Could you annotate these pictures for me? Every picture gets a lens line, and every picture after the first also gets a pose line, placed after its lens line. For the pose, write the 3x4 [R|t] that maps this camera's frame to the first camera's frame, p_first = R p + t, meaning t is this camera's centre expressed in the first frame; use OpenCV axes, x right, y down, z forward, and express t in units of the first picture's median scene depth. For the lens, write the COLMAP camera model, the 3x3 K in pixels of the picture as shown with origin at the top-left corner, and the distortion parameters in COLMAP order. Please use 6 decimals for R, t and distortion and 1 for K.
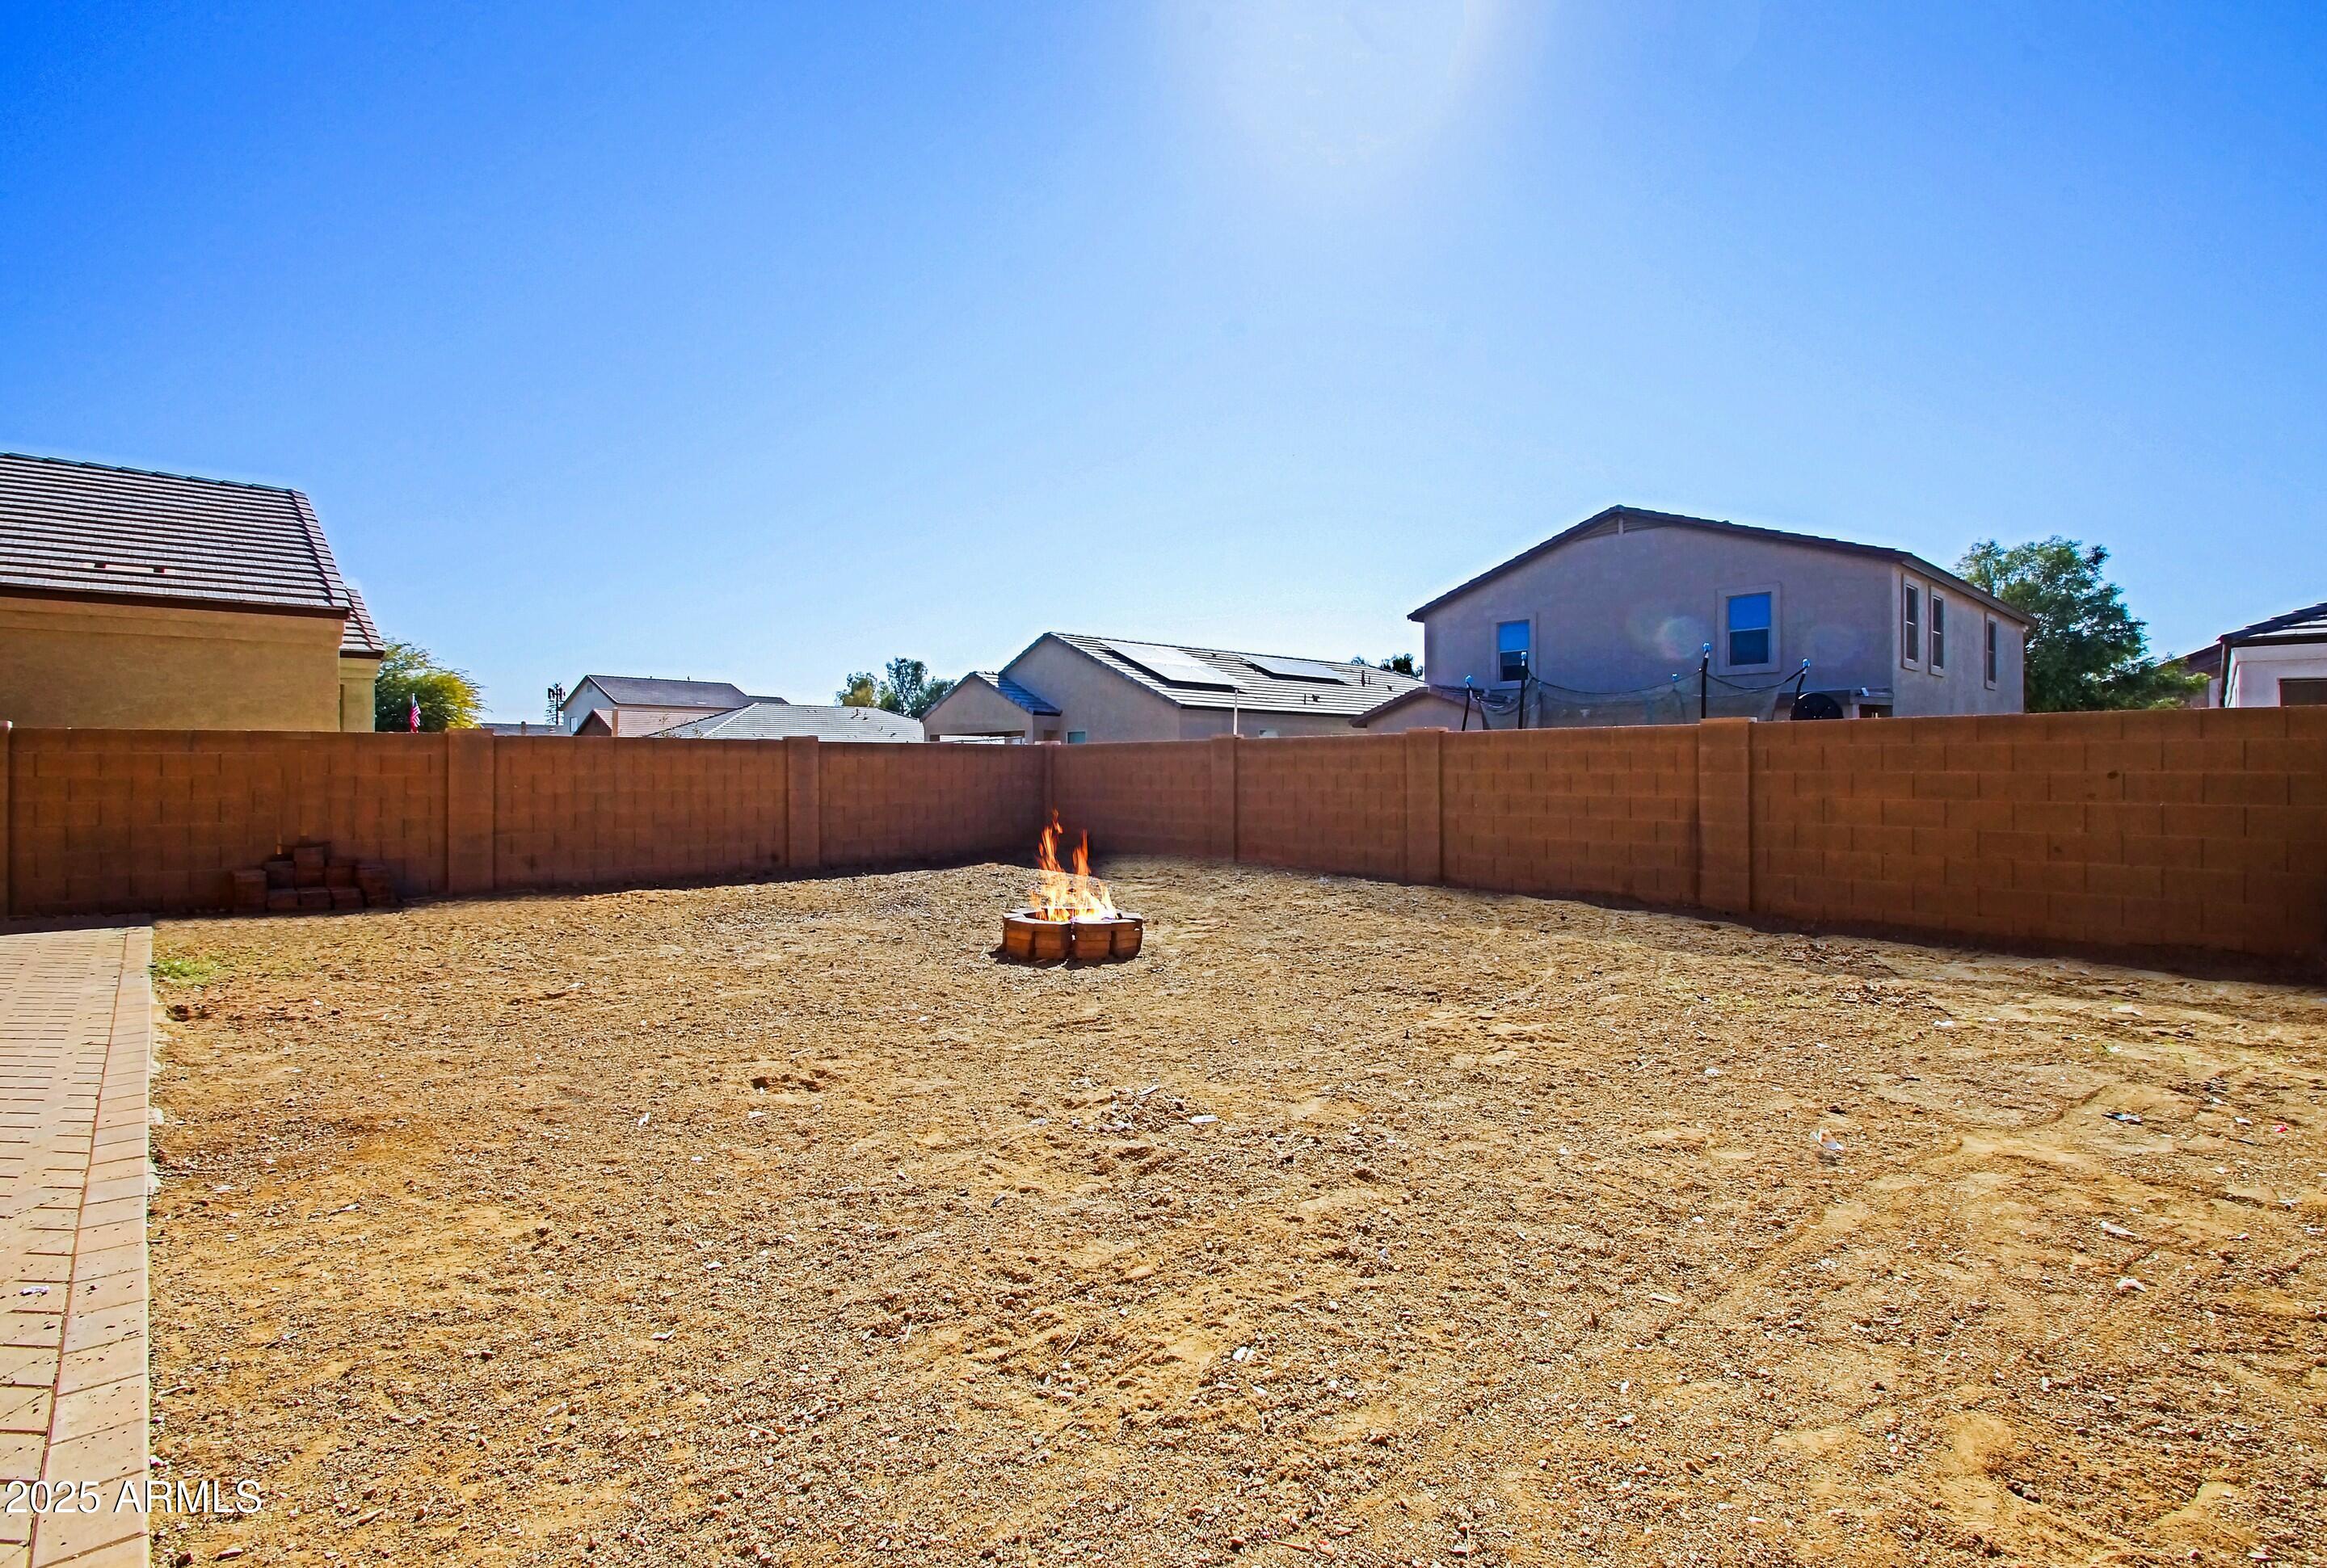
lens RADIAL K [[1125.6, 0, 1164.8], [0, 1125.6, 778.5], [0, 0, 1]] dist [0.000240, 0.000011]
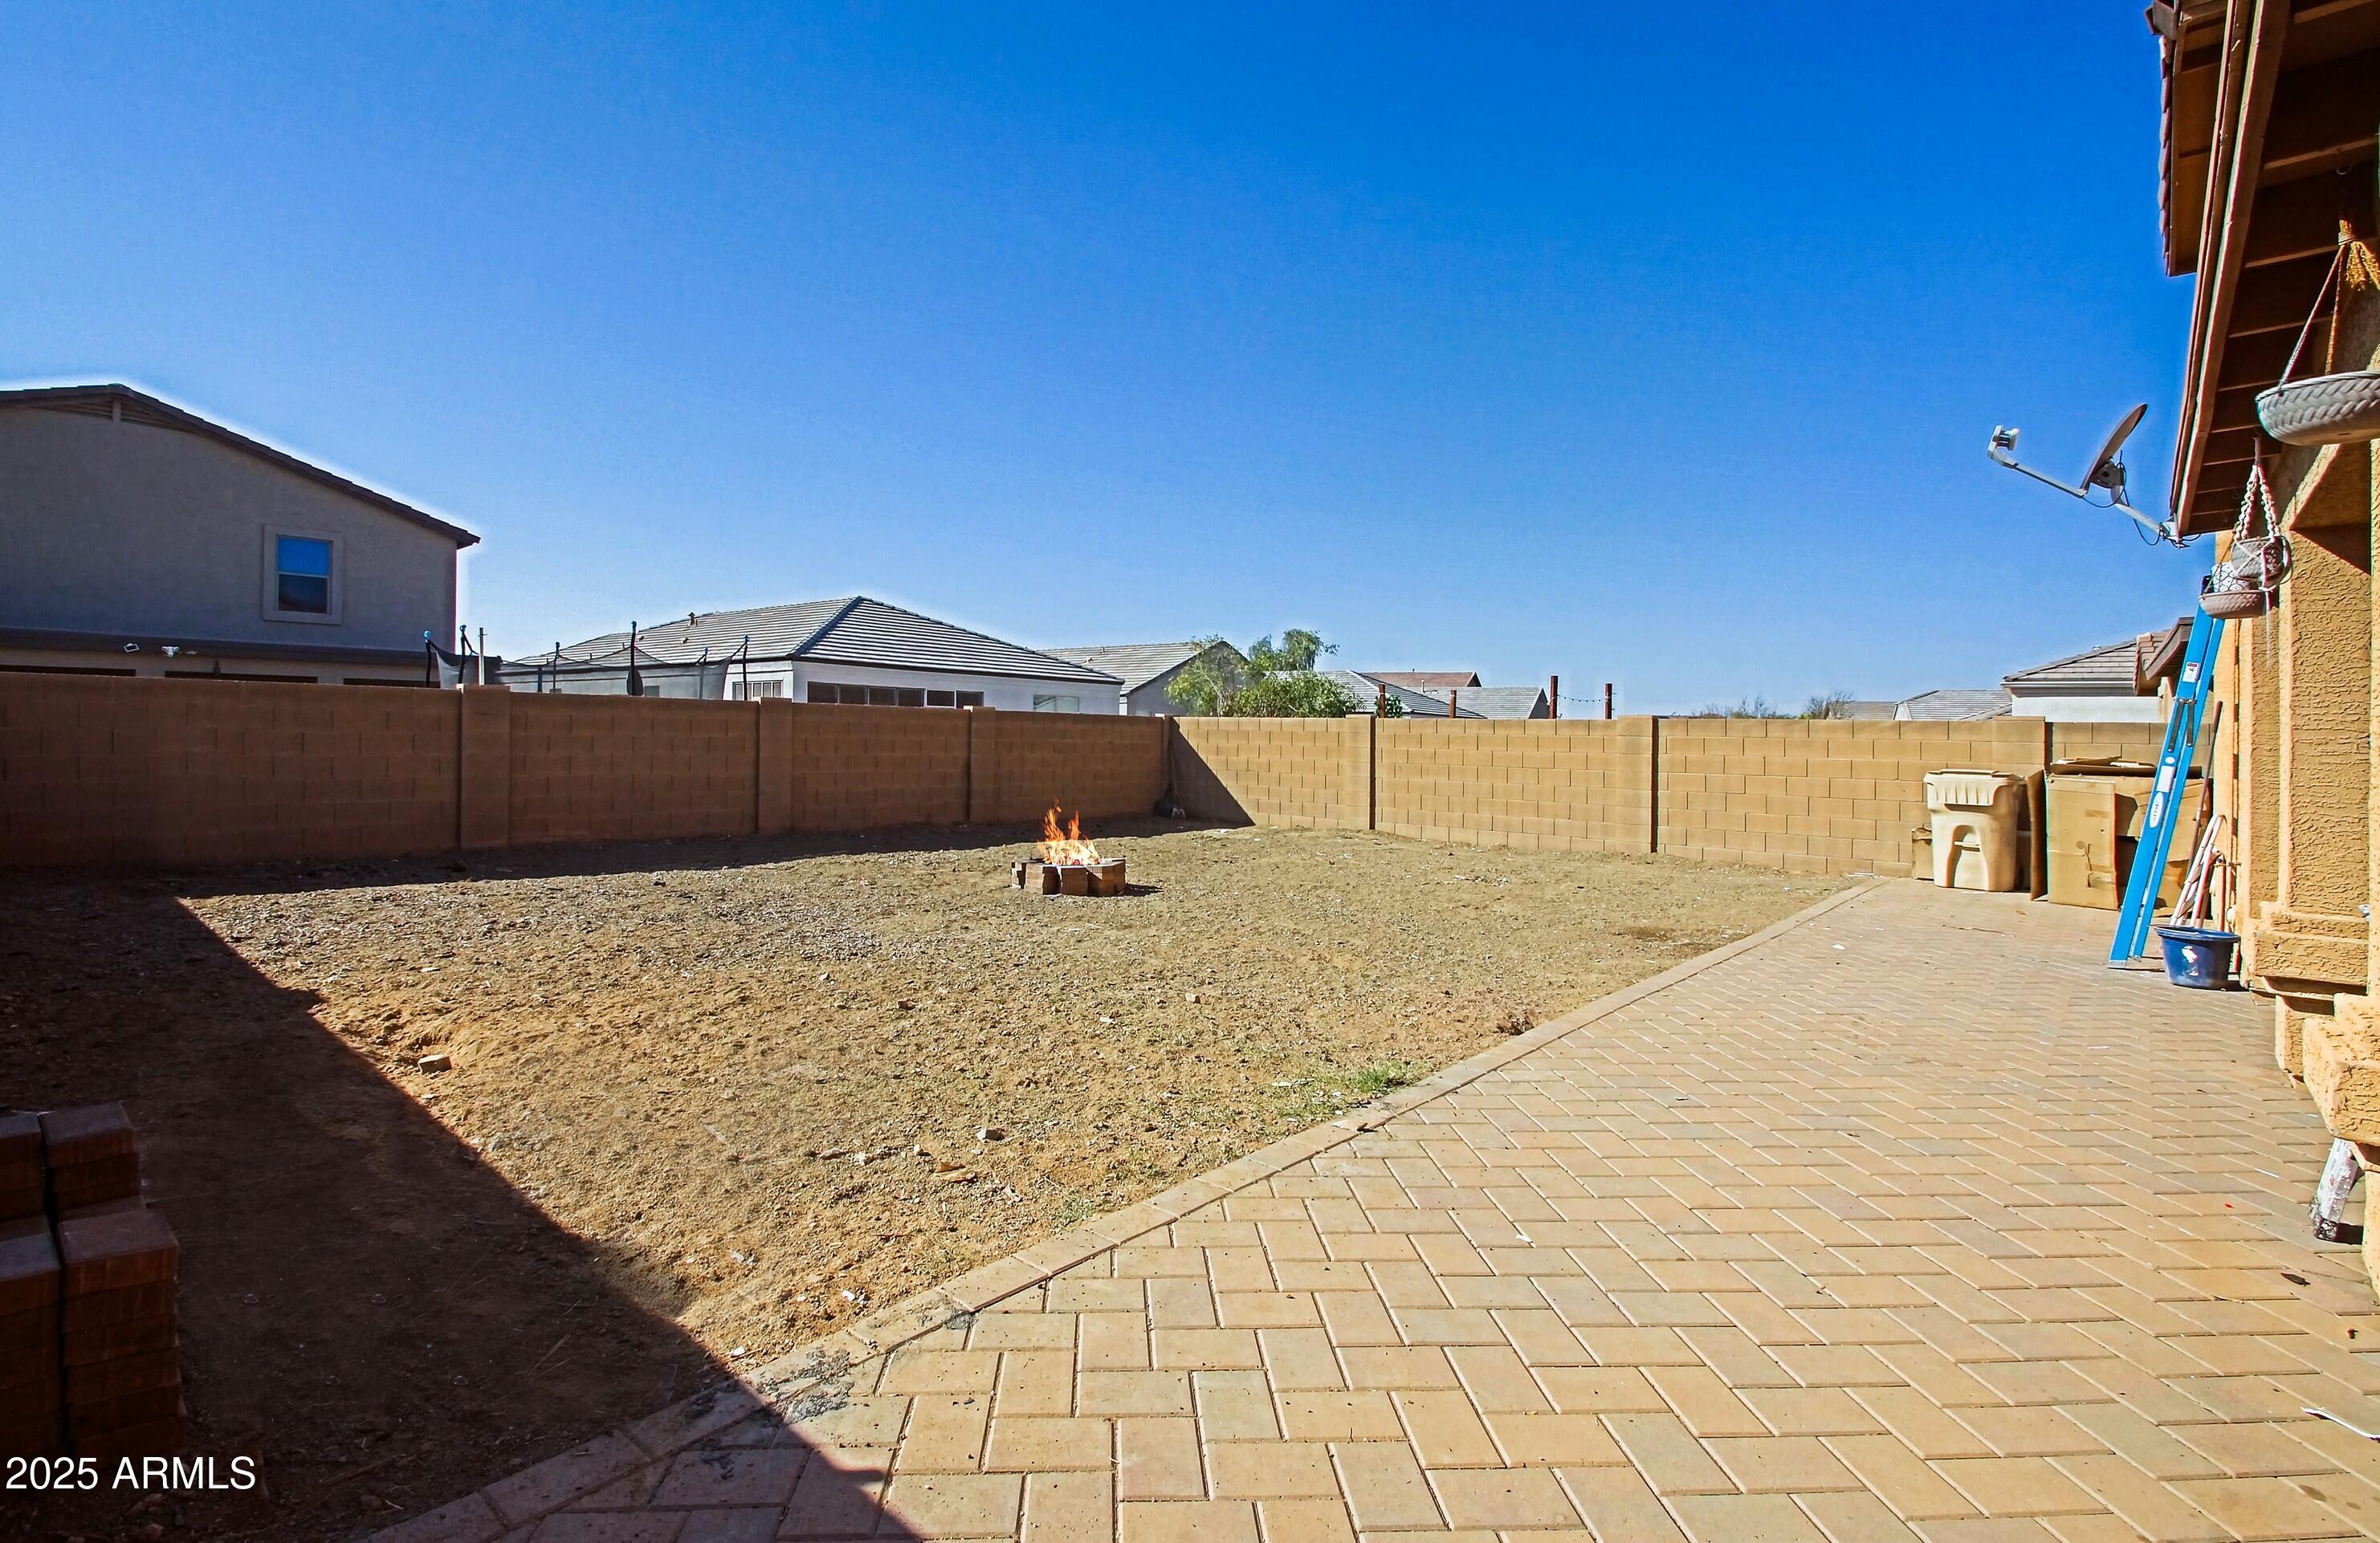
lens RADIAL K [[1081.6, 0, 1168.8], [0, 1081.6, 729.3], [0, 0, 1]] dist [-0.001086, -0.000099]
pose [[-0.072687, 0.006217, 0.997335, -0.804927], [-0.010991, 0.999915, -0.007035, -0.009081], [-0.997294, -0.011473, -0.072613, 0.626984]]
